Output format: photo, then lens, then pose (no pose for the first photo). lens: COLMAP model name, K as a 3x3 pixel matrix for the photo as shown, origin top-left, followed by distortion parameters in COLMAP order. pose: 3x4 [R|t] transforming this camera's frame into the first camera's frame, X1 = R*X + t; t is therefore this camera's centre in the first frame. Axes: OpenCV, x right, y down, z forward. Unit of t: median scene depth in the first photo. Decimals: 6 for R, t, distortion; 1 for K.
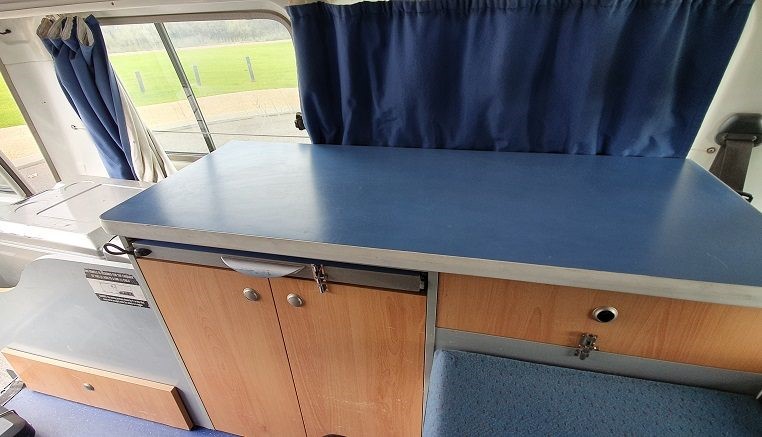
lens RADIAL K [[355.2, 0, 382.7], [0, 355.2, 221.7], [0, 0, 1]] dist [-0.010635, -0.000054]
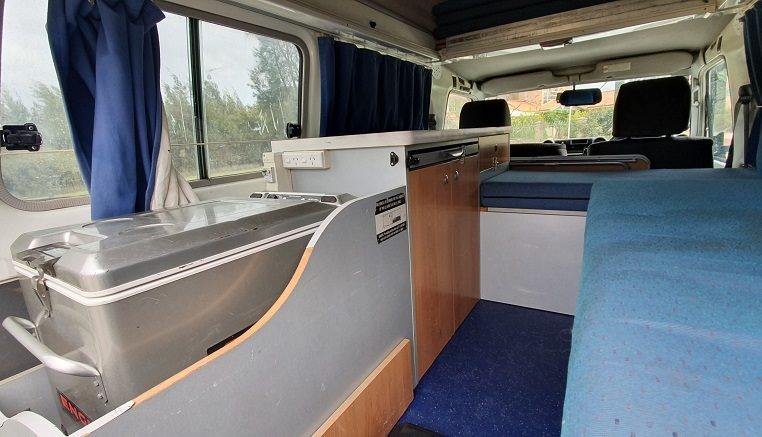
lens RADIAL K [[355.2, 0, 382.7], [0, 355.2, 221.7], [0, 0, 1]] dist [-0.010635, -0.000054]
pose [[0.324929, -0.208552, 0.922457, -1.731488], [0.525595, 0.850705, 0.007193, 0.176738], [-0.786239, 0.482501, 0.386032, 0.609026]]
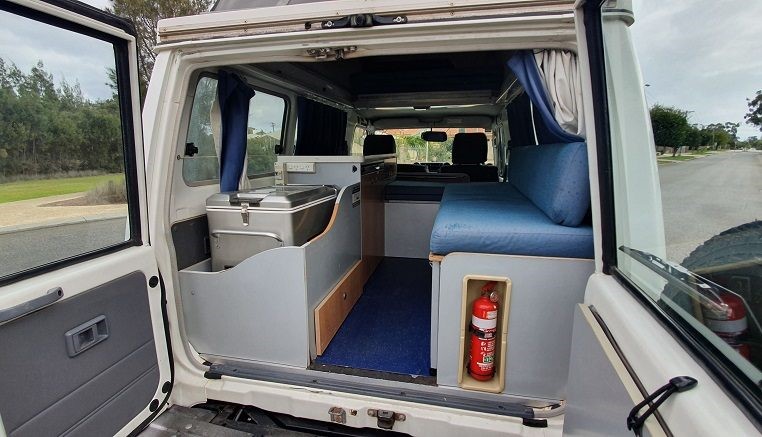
lens RADIAL K [[355.2, 0, 382.7], [0, 355.2, 221.7], [0, 0, 1]] dist [-0.010635, -0.000054]
pose [[-0.021648, -0.170639, 0.985096, -2.943084], [0.506391, 0.847711, 0.157969, 0.053513], [-0.862032, 0.502264, 0.068059, 0.776634]]
